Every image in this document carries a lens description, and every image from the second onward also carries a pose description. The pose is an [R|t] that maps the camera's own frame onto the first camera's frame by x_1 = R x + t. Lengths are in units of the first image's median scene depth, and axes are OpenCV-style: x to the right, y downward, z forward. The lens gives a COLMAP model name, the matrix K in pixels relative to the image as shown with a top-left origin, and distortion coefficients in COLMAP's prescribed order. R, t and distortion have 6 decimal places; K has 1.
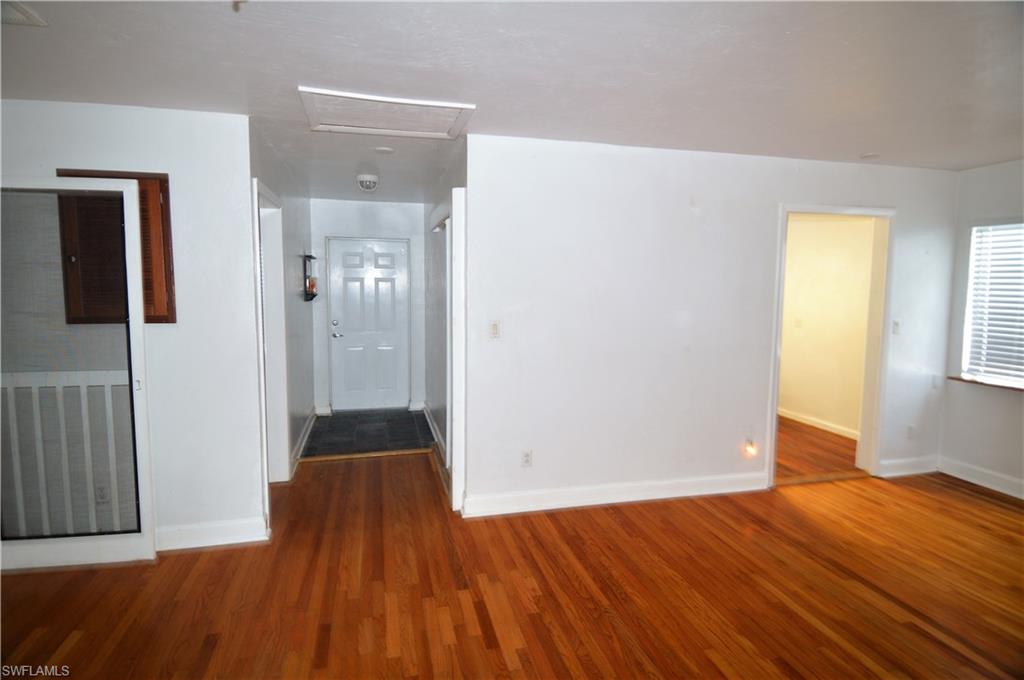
lens RADIAL K [[545.1, 0, 513.1], [0, 545.1, 332.8], [0, 0, 1]] dist [0.026291, -0.002091]
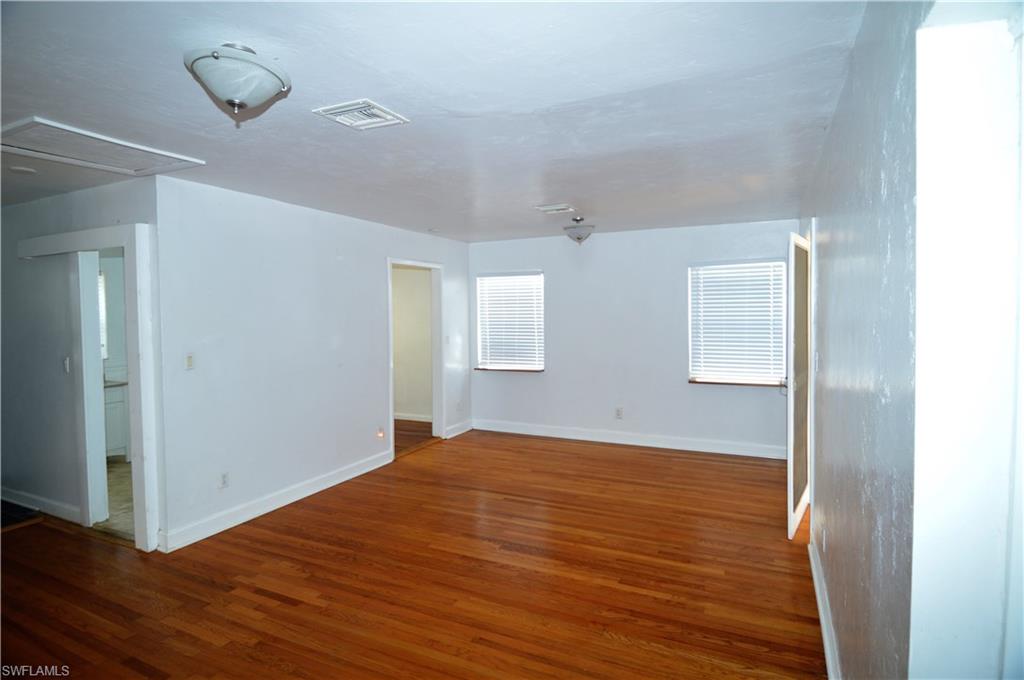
lens RADIAL K [[545.1, 0, 510.0], [0, 545.1, 338.7], [0, 0, 1]] dist [0.026291, -0.002091]
pose [[0.649343, -0.056411, 0.758401, -0.447631], [0.088607, 0.996065, -0.001777, 0.007095], [-0.755316, 0.068353, 0.651786, -0.162442]]
